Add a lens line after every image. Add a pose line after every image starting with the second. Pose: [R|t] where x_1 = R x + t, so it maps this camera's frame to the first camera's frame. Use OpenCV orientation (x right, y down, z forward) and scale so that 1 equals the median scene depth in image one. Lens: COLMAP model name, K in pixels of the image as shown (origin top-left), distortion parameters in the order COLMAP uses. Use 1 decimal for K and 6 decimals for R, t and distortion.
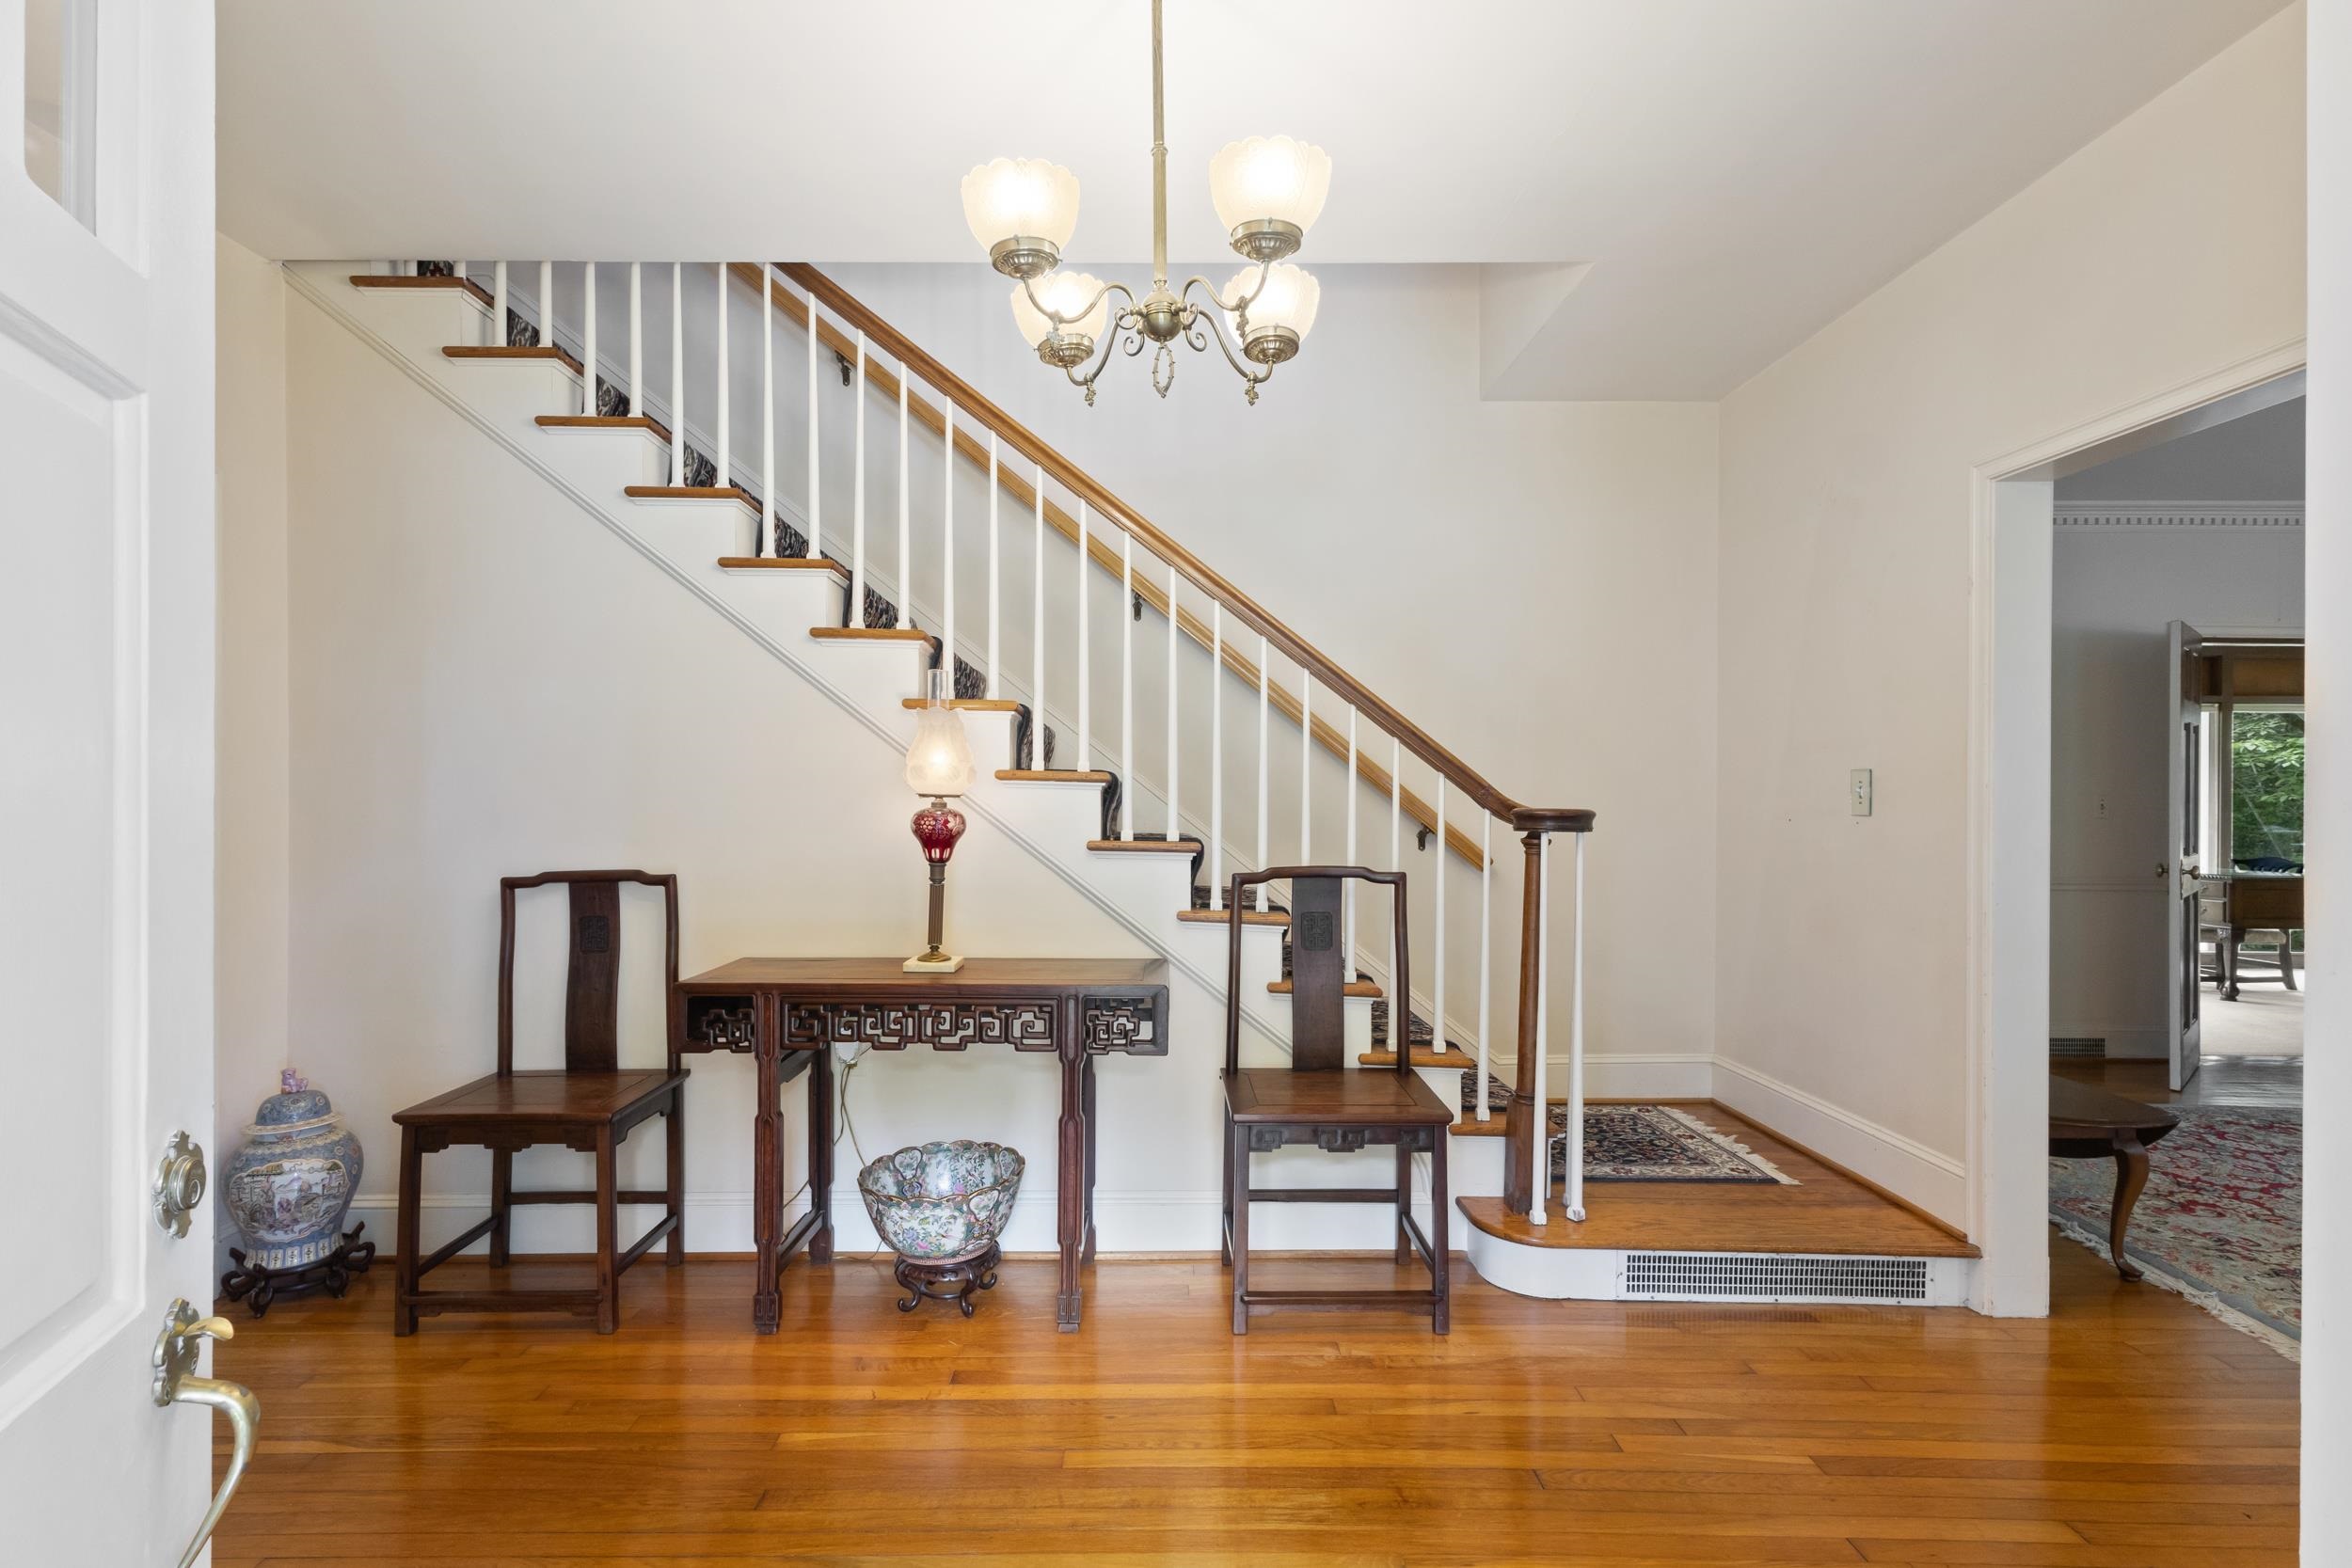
lens RADIAL K [[1092.2, 0, 1169.3], [0, 1092.2, 773.5], [0, 0, 1]] dist [-0.006285, -0.000108]
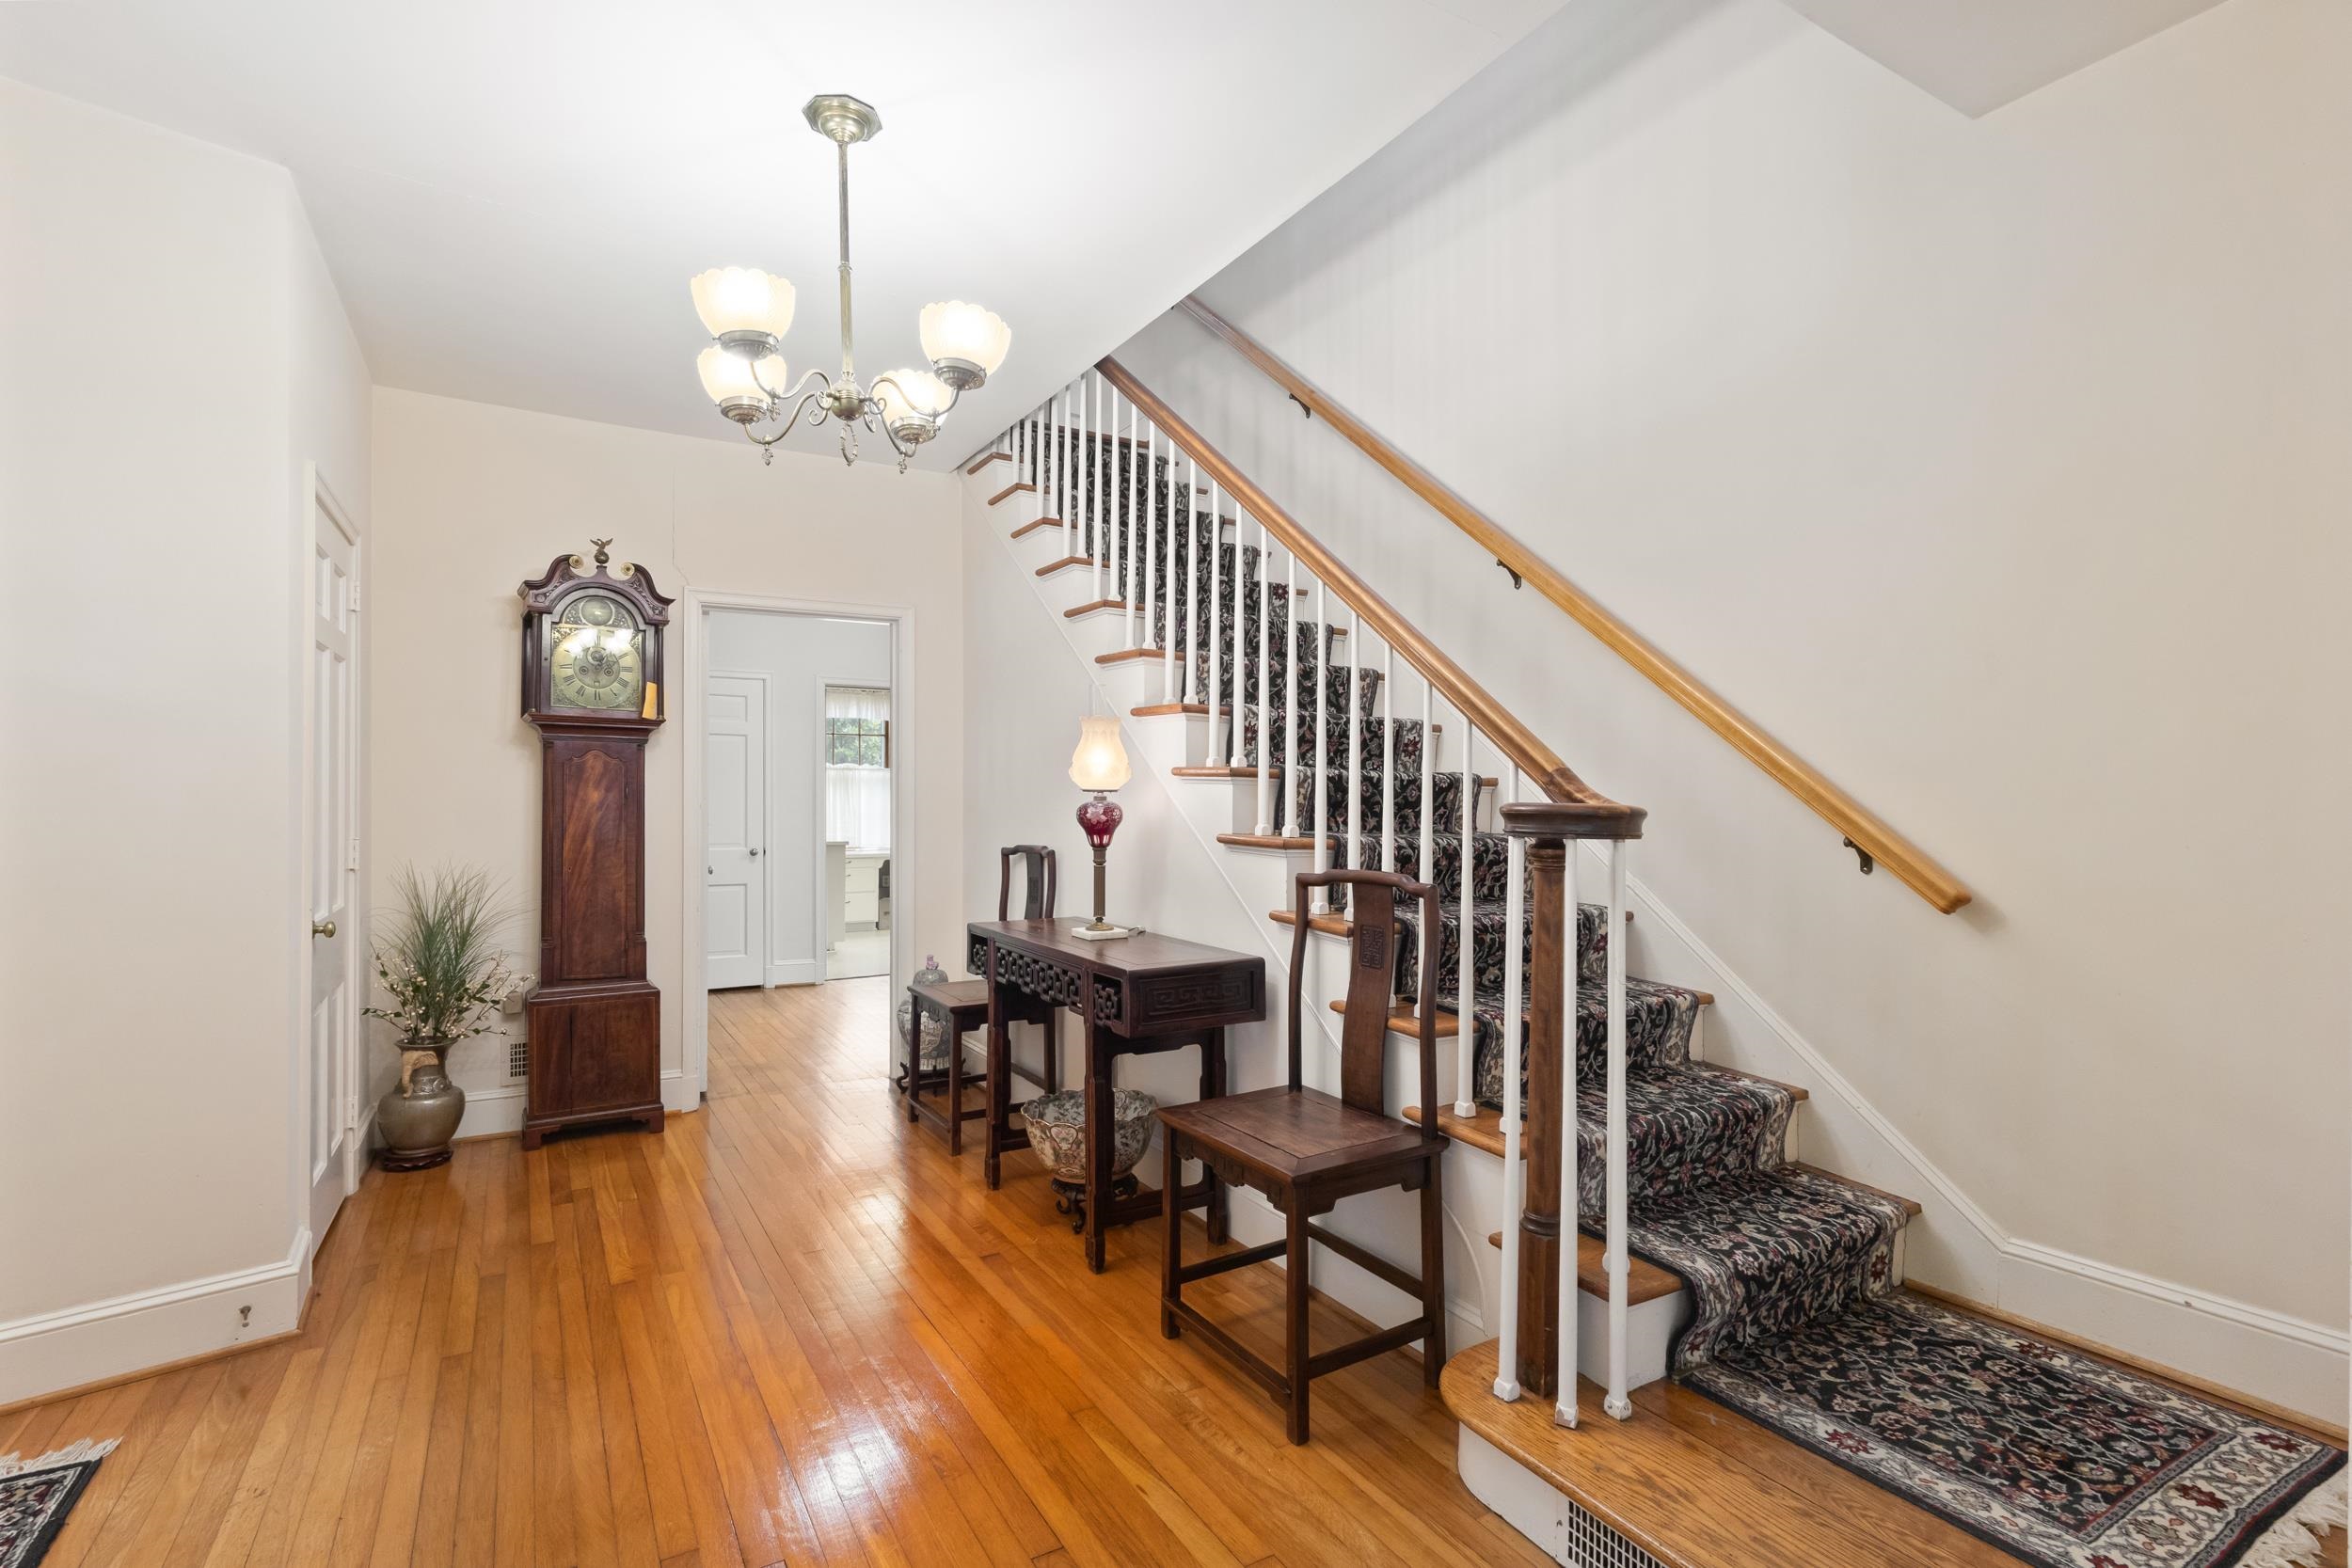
lens RADIAL K [[1092.2, 0, 1168.3], [0, 1092.2, 805.0], [0, 0, 1]] dist [-0.006285, -0.000108]
pose [[0.502049, 0.003430, -0.864833, 0.821593], [0.009628, 0.999908, 0.009555, 0.024946], [0.864786, -0.013124, 0.501969, 0.464326]]
